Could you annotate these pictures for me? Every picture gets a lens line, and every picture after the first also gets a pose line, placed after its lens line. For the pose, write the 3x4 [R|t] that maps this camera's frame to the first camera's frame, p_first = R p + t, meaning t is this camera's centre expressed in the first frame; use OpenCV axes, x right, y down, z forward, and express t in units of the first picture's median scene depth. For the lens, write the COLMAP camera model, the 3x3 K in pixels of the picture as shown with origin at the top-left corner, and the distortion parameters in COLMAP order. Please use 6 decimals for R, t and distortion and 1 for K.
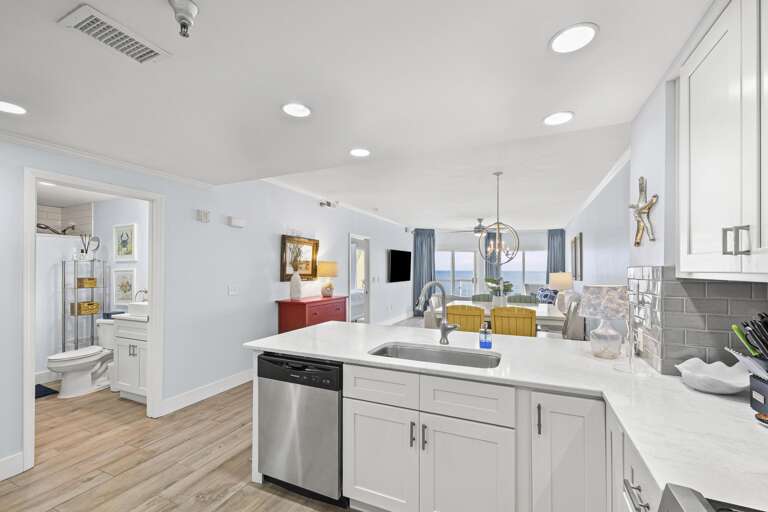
lens RADIAL K [[328.3, 0, 384.1], [0, 328.3, 267.2], [0, 0, 1]] dist [-0.001335, -0.000061]
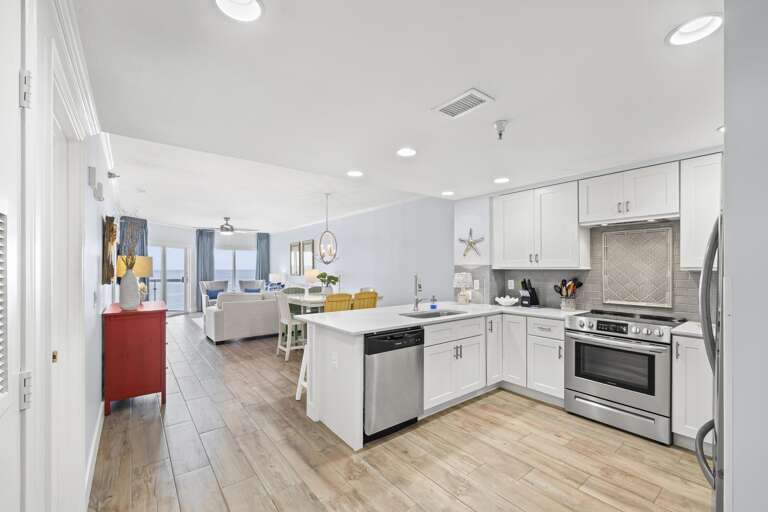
lens RADIAL K [[320.0, 0, 382.6], [0, 320.0, 265.9], [0, 0, 1]] dist [0.002147, 0.000008]
pose [[0.463852, 0.002477, 0.885909, -1.011088], [-0.002557, 0.999996, -0.001458, 0.005257], [-0.885909, -0.001589, 0.463856, 0.298691]]
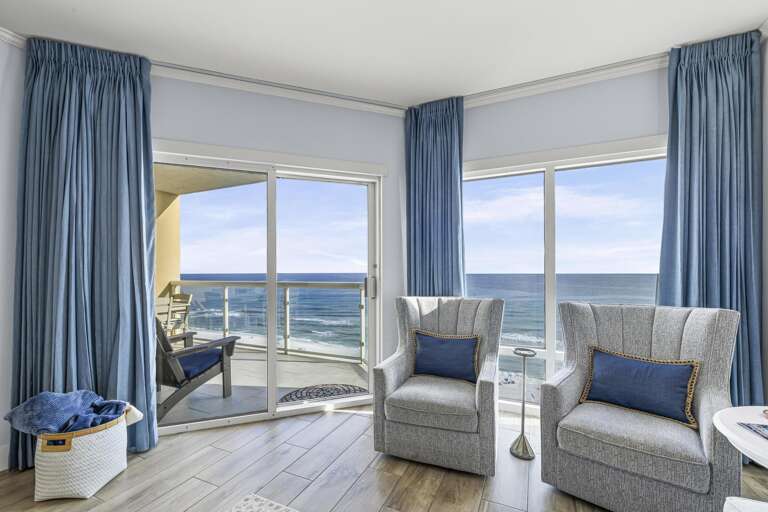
lens RADIAL K [[320.0, 0, 382.6], [0, 320.0, 265.9], [0, 0, 1]] dist [0.002147, 0.000008]
pose [[0.999981, 0.001392, 0.005957, 1.072180], [-0.001212, 0.999545, -0.030125, 0.106697], [-0.005997, 0.030118, 0.999528, 2.729457]]
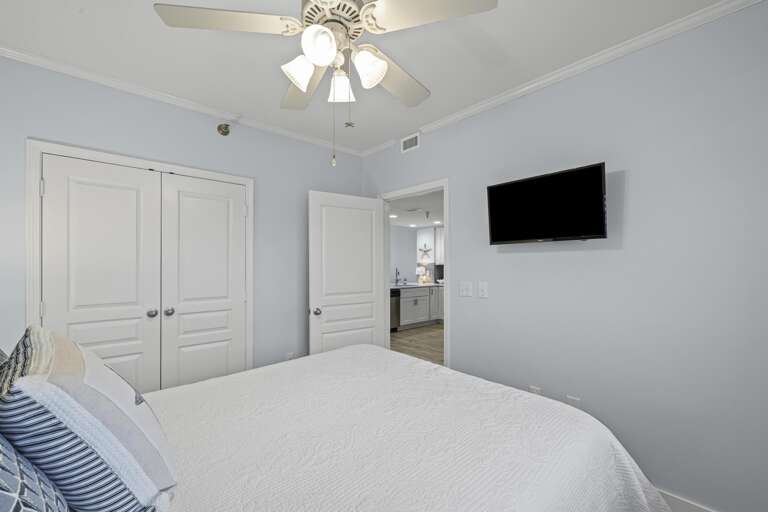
lens RADIAL K [[320.0, 0, 382.6], [0, 320.0, 265.9], [0, 0, 1]] dist [0.002147, 0.000008]
pose [[0.400197, -0.002414, 0.916426, -2.218469], [-0.000029, 0.999996, 0.002647, 0.016590], [-0.916429, -0.001086, 0.400195, -0.153701]]
